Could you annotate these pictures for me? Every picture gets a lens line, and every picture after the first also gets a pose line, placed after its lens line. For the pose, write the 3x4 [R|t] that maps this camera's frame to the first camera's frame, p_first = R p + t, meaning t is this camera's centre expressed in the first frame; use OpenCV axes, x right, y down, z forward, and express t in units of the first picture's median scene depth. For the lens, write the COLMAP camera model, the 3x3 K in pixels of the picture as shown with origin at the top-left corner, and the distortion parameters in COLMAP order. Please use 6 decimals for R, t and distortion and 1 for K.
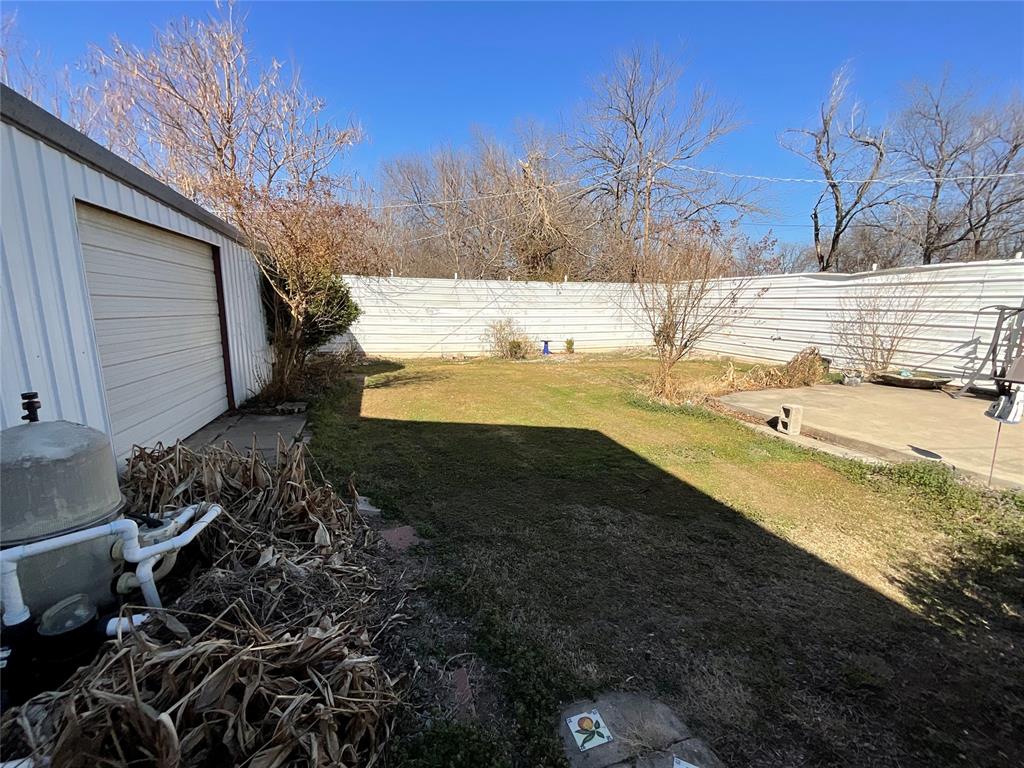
lens RADIAL K [[410.6, 0, 513.2], [0, 410.6, 383.9], [0, 0, 1]] dist [-0.014944, -0.000261]
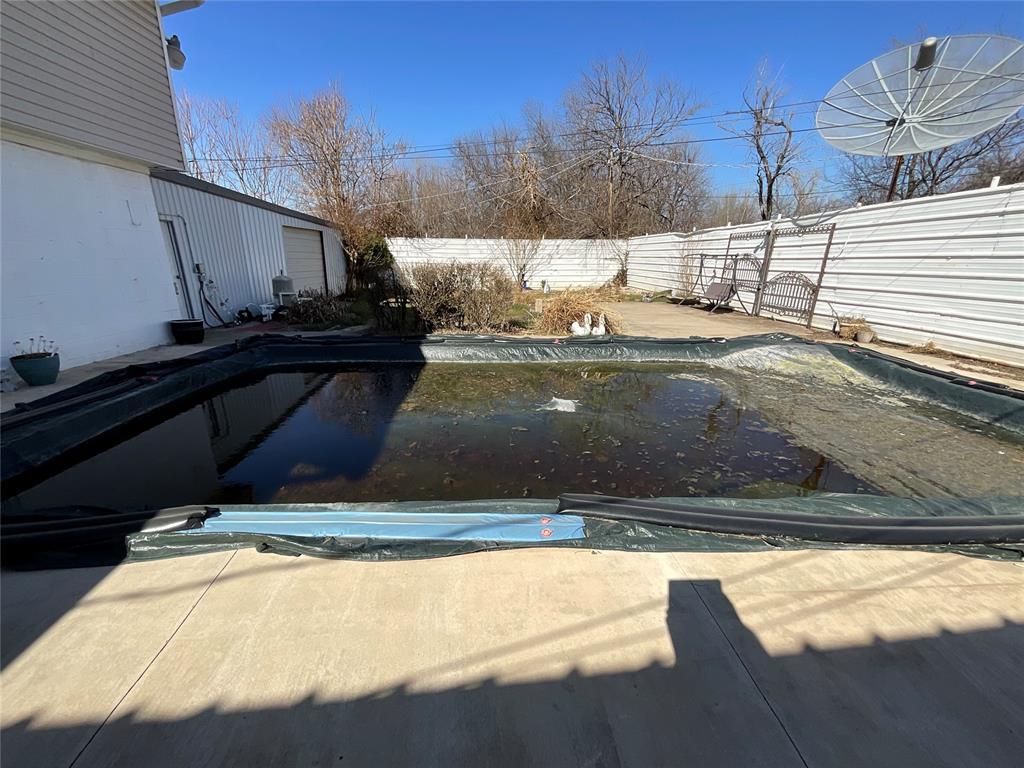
lens RADIAL K [[410.6, 0, 509.2], [0, 410.6, 383.8], [0, 0, 1]] dist [-0.014944, -0.000261]
pose [[0.965243, 0.075462, -0.250223, 0.546514], [-0.048456, 0.992482, 0.112390, 0.130622], [0.256823, -0.096359, 0.961643, -0.612676]]
